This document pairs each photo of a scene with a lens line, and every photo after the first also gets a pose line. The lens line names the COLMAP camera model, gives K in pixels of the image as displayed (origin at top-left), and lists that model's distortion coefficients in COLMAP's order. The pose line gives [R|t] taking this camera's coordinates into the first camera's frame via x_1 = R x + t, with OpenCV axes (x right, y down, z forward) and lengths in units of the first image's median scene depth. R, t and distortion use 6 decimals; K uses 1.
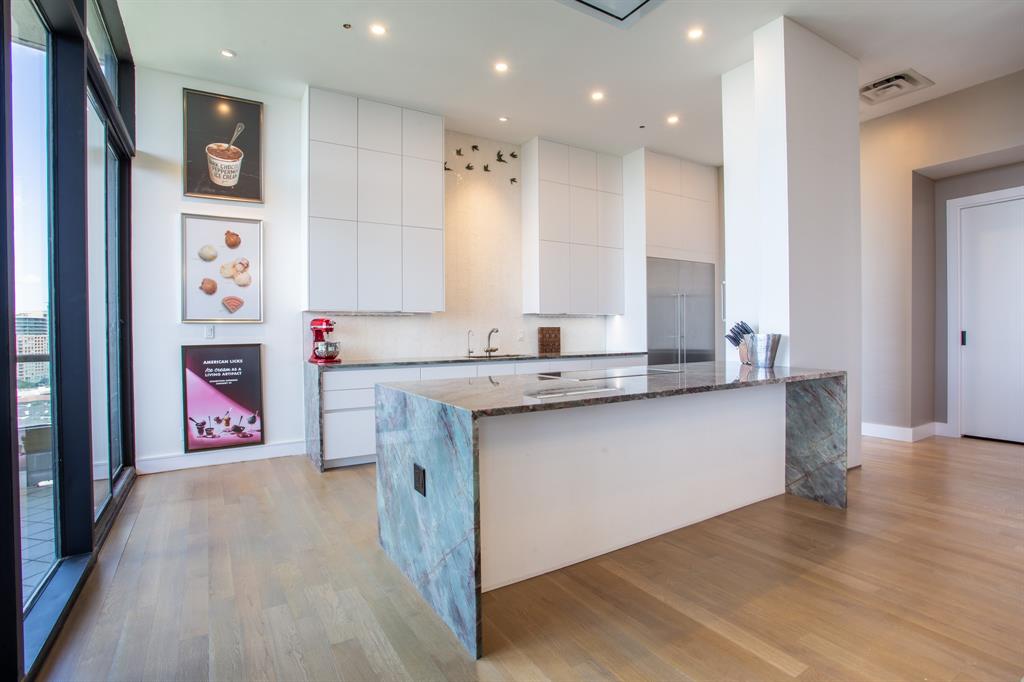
lens RADIAL K [[503.0, 0, 514.9], [0, 503.0, 338.3], [0, 0, 1]] dist [-0.057182, 0.000090]
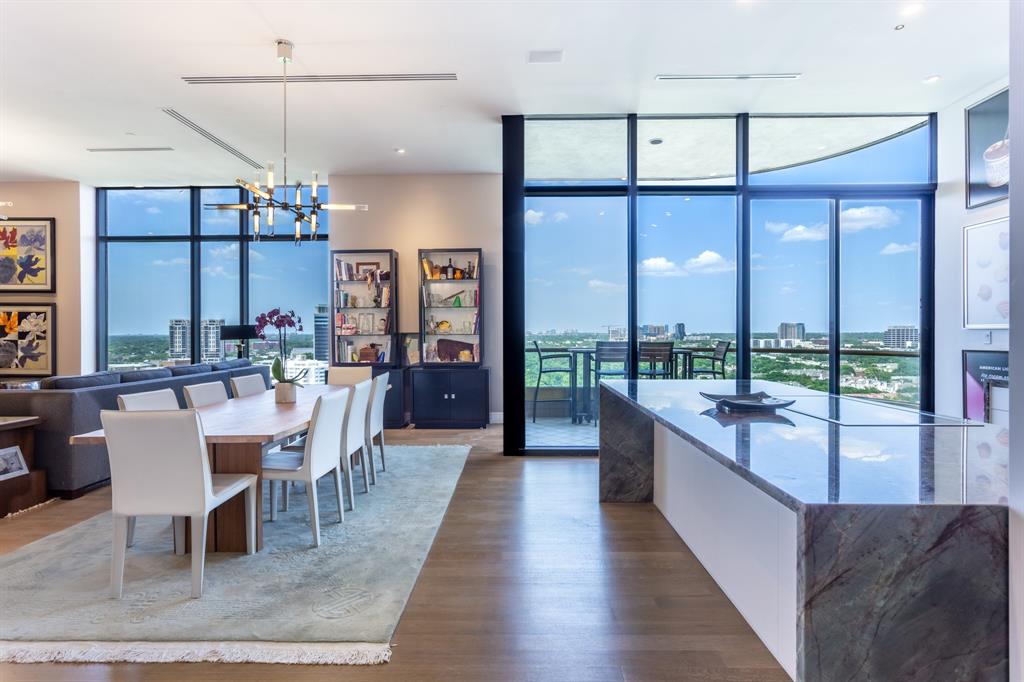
lens RADIAL K [[499.6, 0, 514.6], [0, 499.6, 336.5], [0, 0, 1]] dist [-0.006838, 0.000350]
pose [[-0.538725, 0.014816, -0.842352, 0.735431], [-0.005229, 0.999767, 0.020929, -0.030486], [0.842466, 0.015680, -0.538522, 0.719085]]
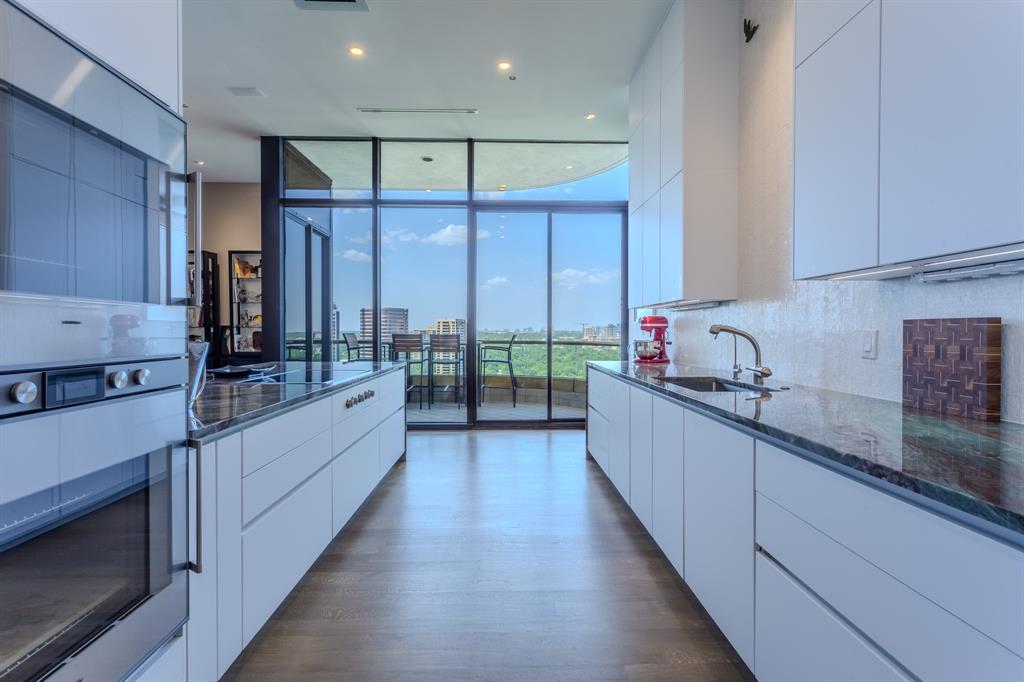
lens RADIAL K [[488.3, 0, 513.2], [0, 488.3, 334.8], [0, 0, 1]] dist [0.003481, 0.000470]
pose [[-0.502837, 0.014337, -0.864262, 0.571566], [-0.010175, 0.999695, 0.022504, -0.023547], [0.864321, 0.020109, -0.502538, 1.299233]]
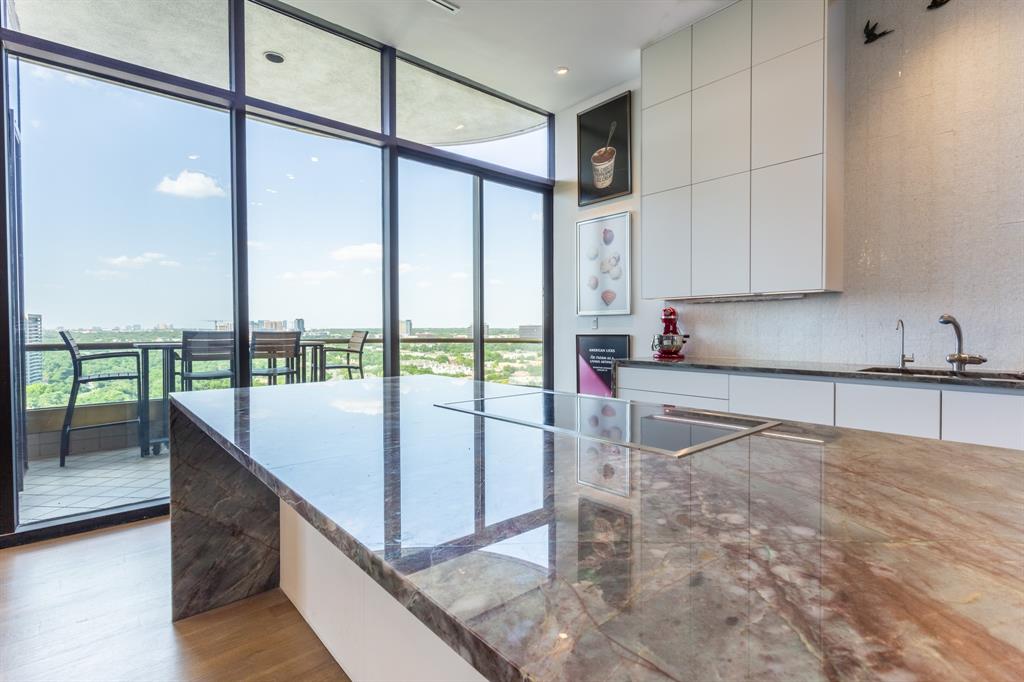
lens RADIAL K [[492.3, 0, 512.3], [0, 492.3, 336.3], [0, 0, 1]] dist [0.000171, 0.000009]
pose [[0.158939, 0.024849, -0.986976, 0.446957], [-0.011227, 0.999664, 0.023360, -0.006979], [0.987225, 0.007368, 0.159165, 0.624828]]
